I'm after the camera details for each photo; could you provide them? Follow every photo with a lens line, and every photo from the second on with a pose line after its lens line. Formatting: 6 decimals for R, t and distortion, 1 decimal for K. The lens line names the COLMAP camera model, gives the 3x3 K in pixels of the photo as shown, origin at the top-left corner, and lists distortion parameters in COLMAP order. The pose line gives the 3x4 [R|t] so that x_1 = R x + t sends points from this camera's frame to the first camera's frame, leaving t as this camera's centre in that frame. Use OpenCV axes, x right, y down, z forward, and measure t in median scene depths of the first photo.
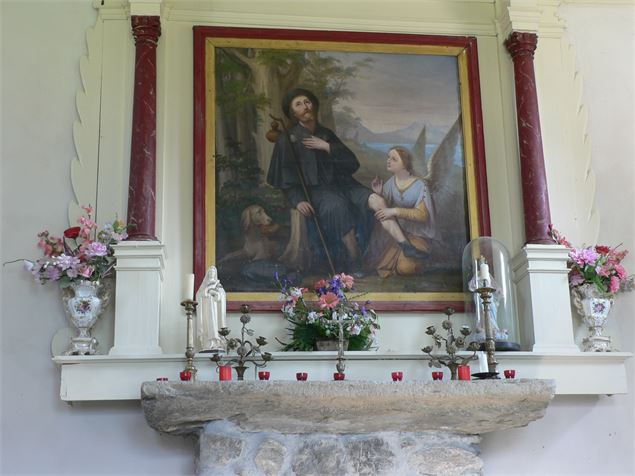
lens RADIAL K [[1014.9, 0, 326.7], [0, 1014.9, 214.4], [0, 0, 1]] dist [-0.027249, 0.374382]
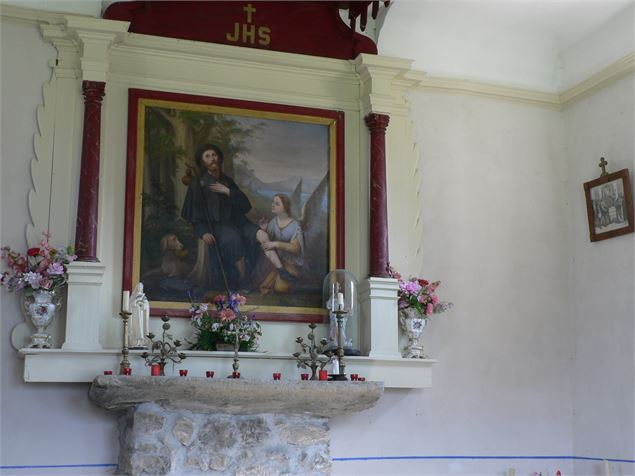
lens RADIAL K [[1014.9, 0, 326.7], [0, 1014.9, 214.4], [0, 0, 1]] dist [-0.027249, 0.374382]
pose [[0.981383, 0.067464, 0.179821, -0.113121], [-0.080308, 0.994641, 0.065123, -0.139013], [-0.174464, -0.078351, 0.981541, -0.329123]]
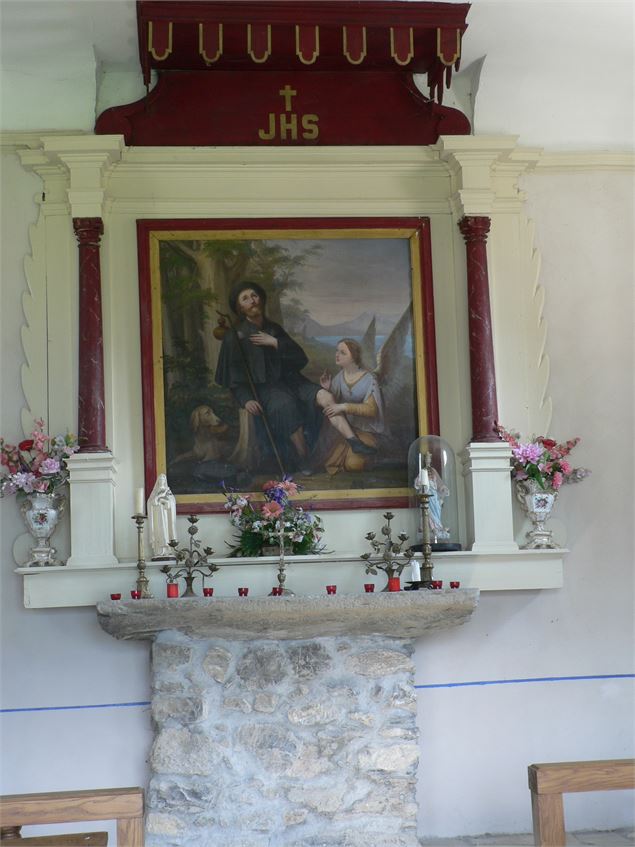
lens RADIAL K [[1353.7, 0, 317.5], [0, 1353.7, 423.5], [0, 0, 1]] dist [-0.027249, 0.374382]
pose [[0.999026, -0.016699, -0.040852, 0.099539], [0.023203, 0.986132, 0.164335, -0.214878], [0.037541, -0.165123, 0.985558, -0.335318]]
